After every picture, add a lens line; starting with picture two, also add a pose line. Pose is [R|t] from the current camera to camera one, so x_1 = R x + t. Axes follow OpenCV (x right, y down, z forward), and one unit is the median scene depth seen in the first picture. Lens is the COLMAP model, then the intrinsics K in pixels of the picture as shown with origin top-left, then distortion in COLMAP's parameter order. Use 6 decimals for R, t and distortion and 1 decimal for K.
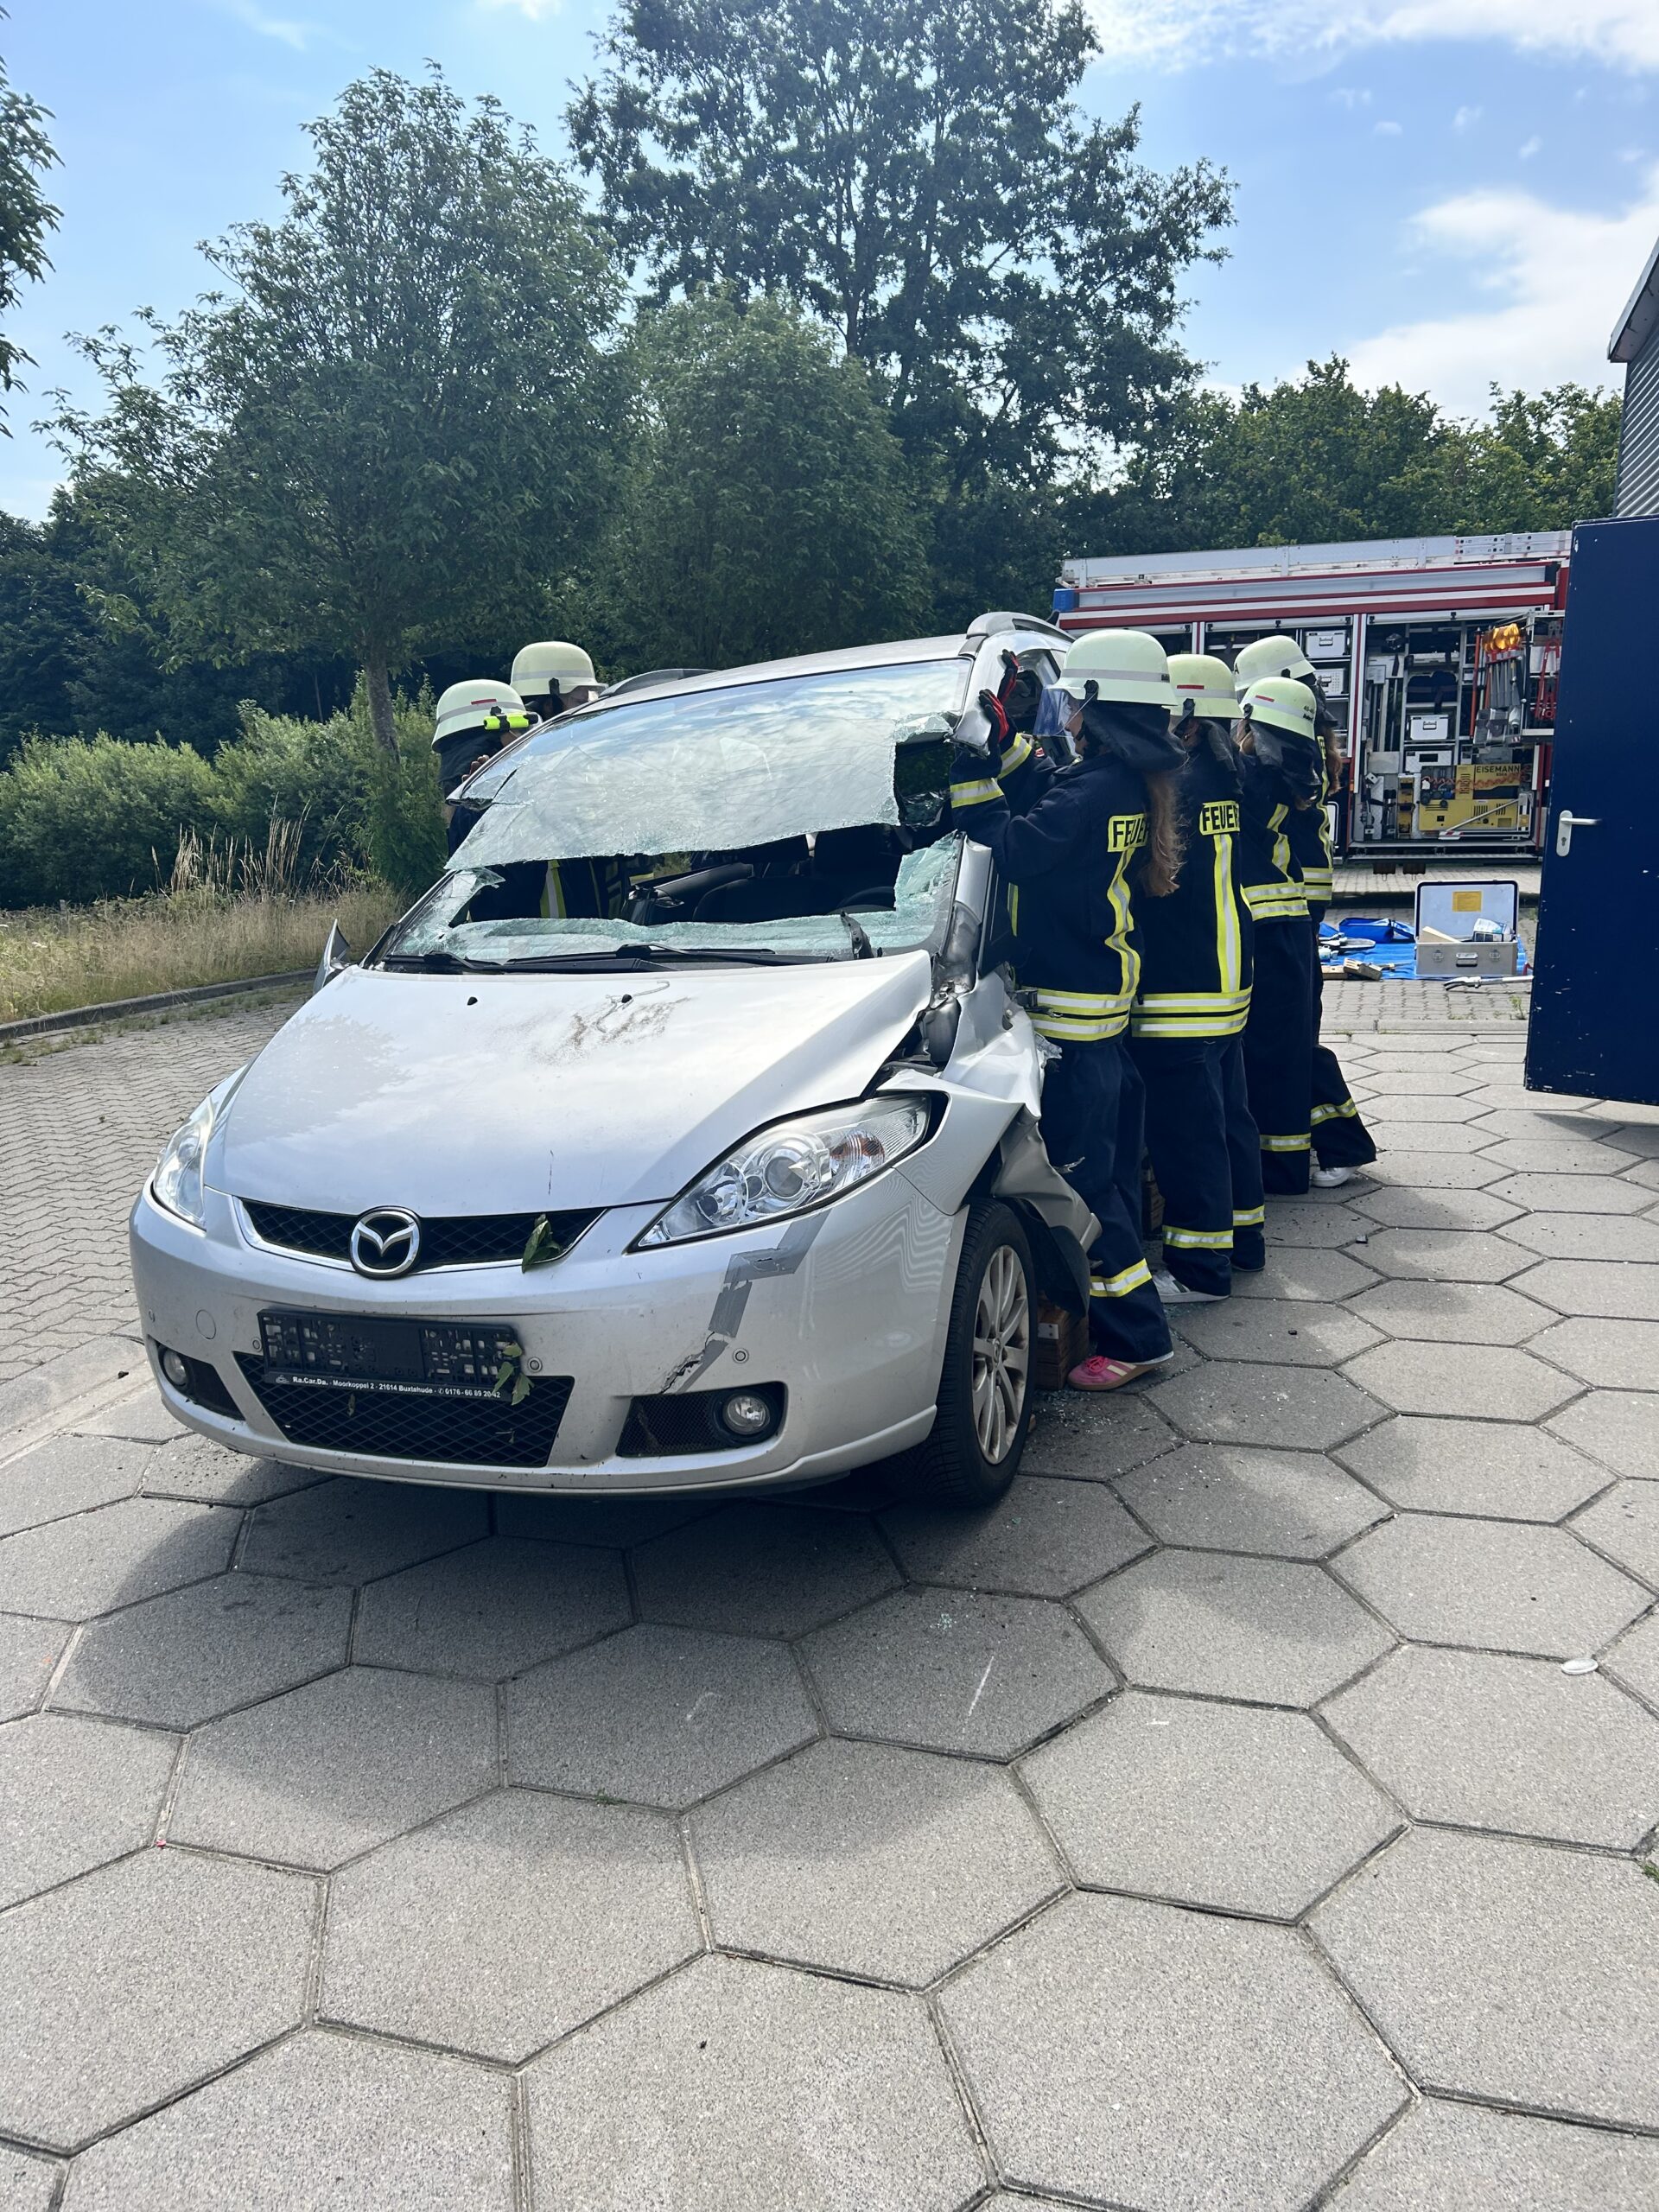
lens RADIAL K [[1656.4, 0, 828.4], [0, 1656.4, 1110.5], [0, 0, 1]] dist [0.006051, -0.006766]
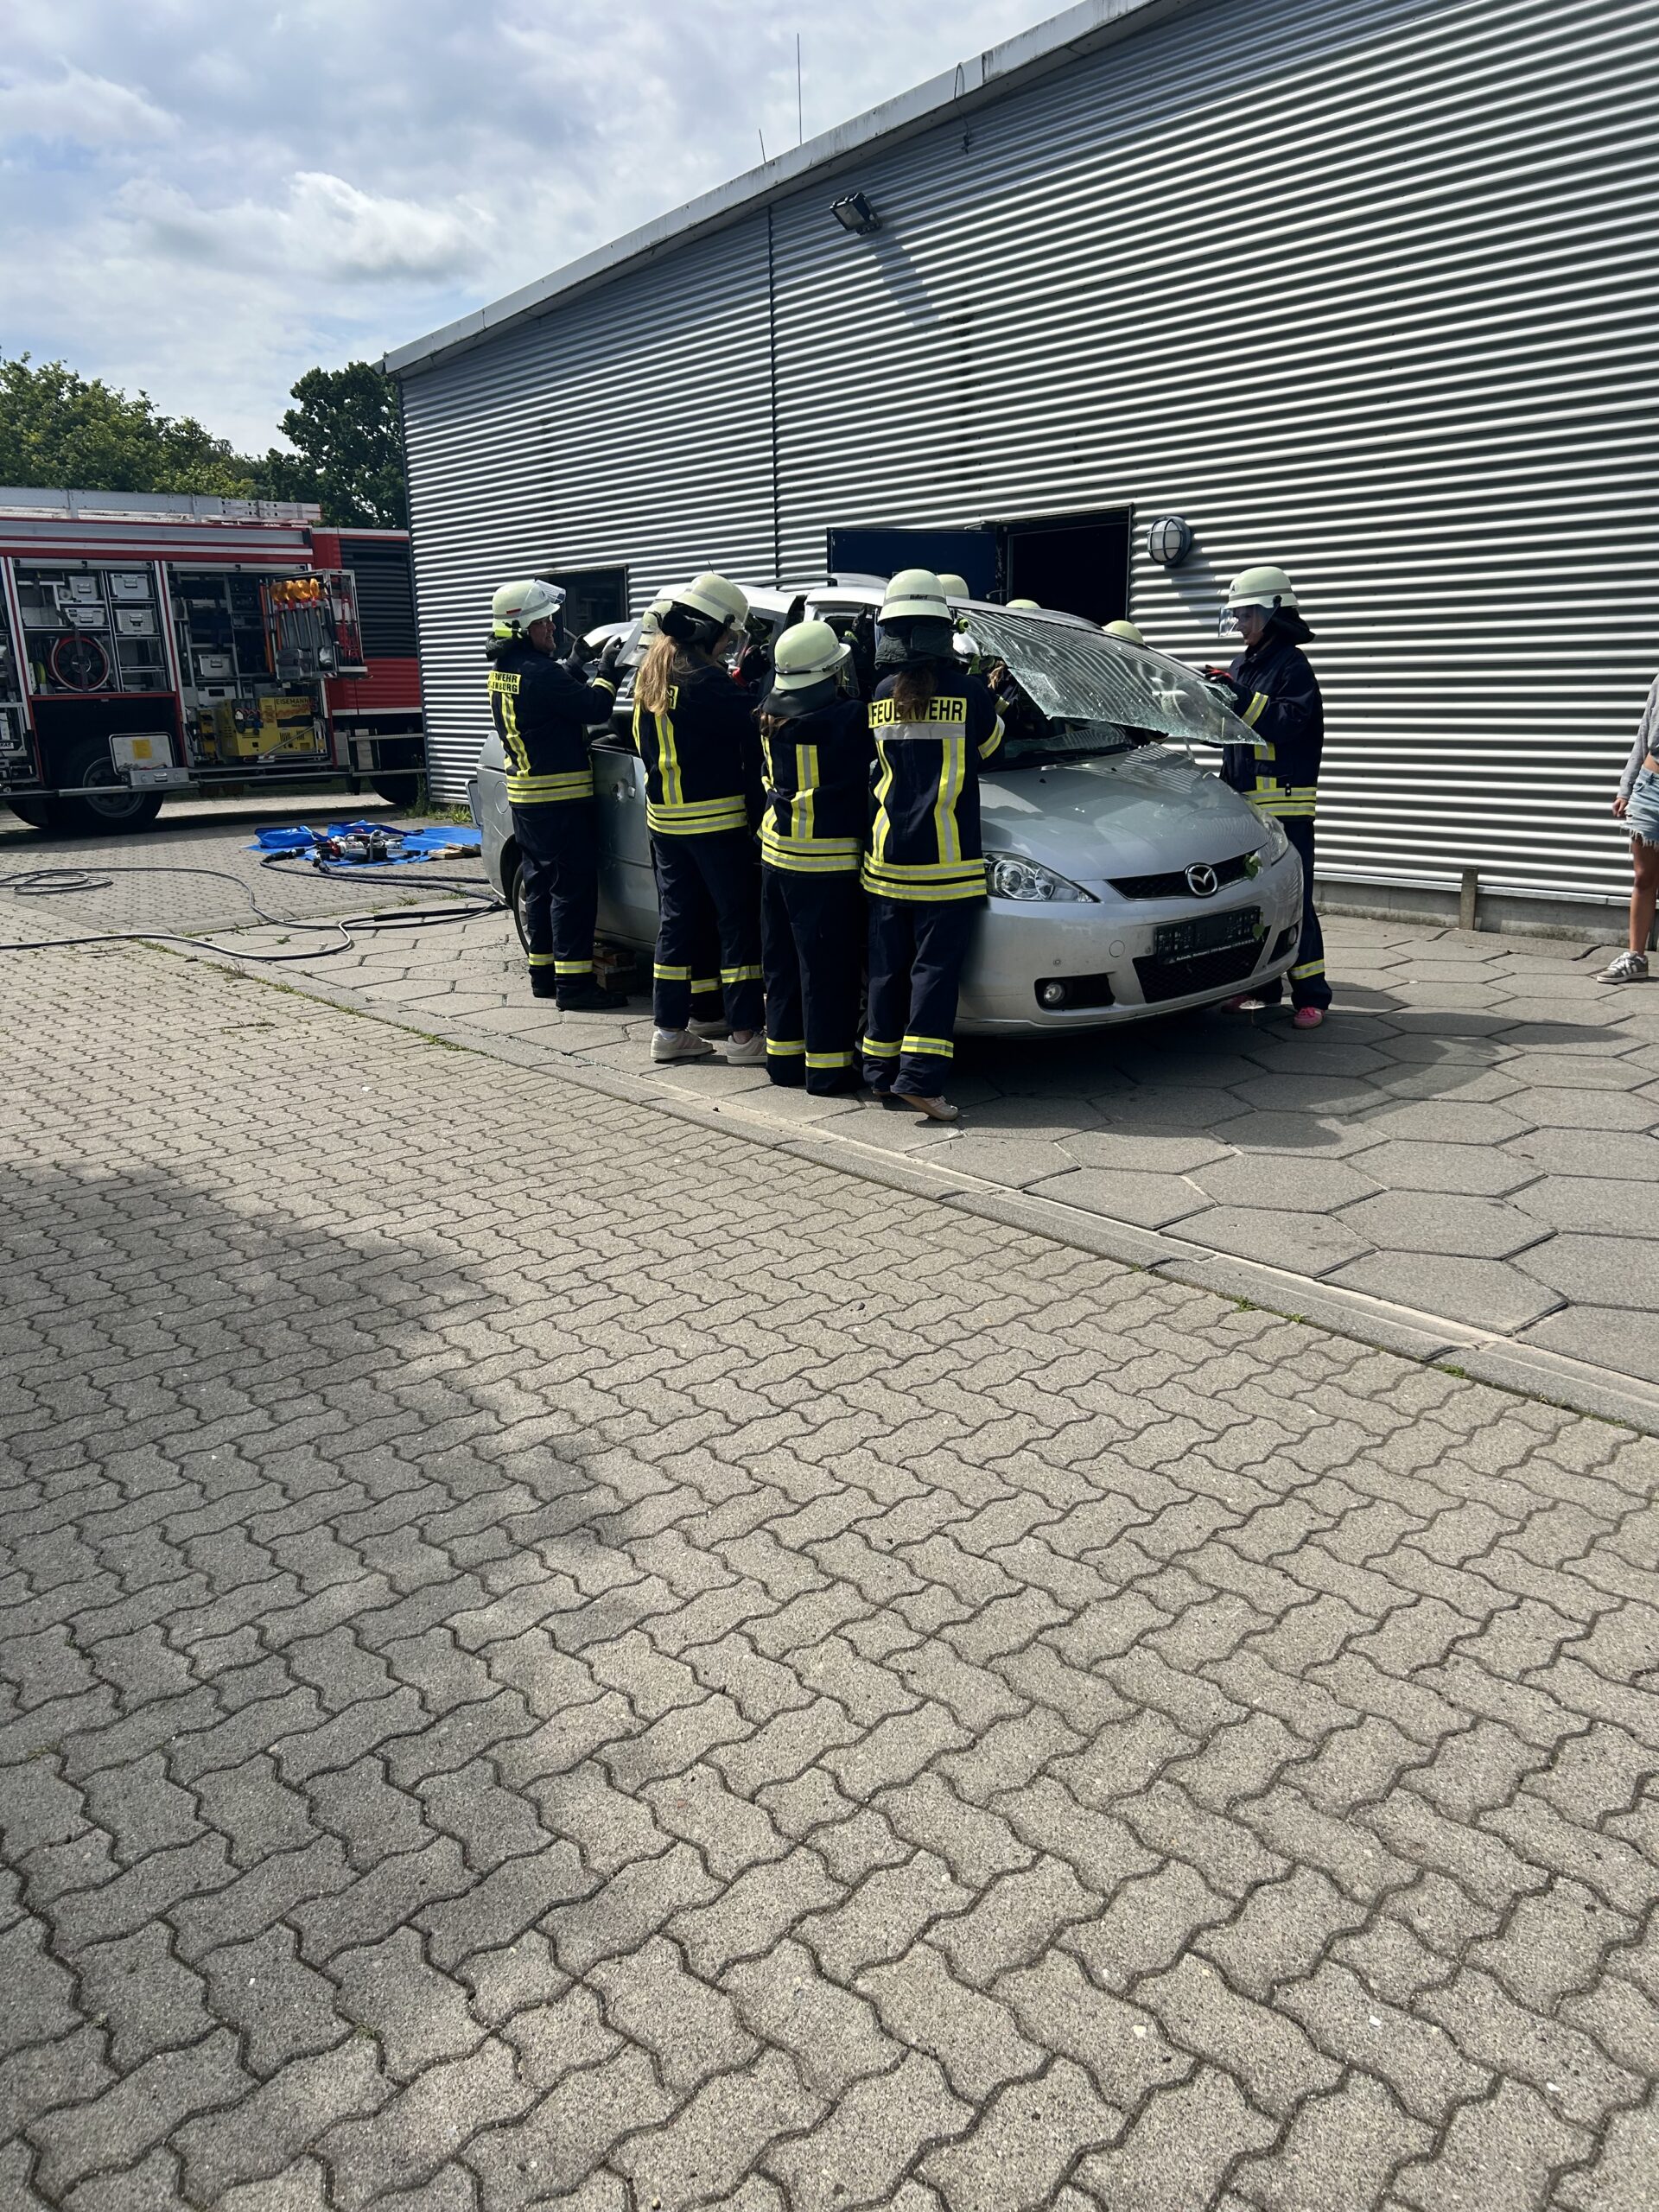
lens RADIAL K [[1656.4, 0, 826.0], [0, 1656.4, 1101.8], [0, 0, 1]] dist [0.006051, -0.006766]
pose [[0.526513, -0.202109, 0.825794, -0.429604], [0.187212, 0.975051, 0.119276, 0.003274], [-0.829298, 0.091798, 0.551214, 0.056525]]
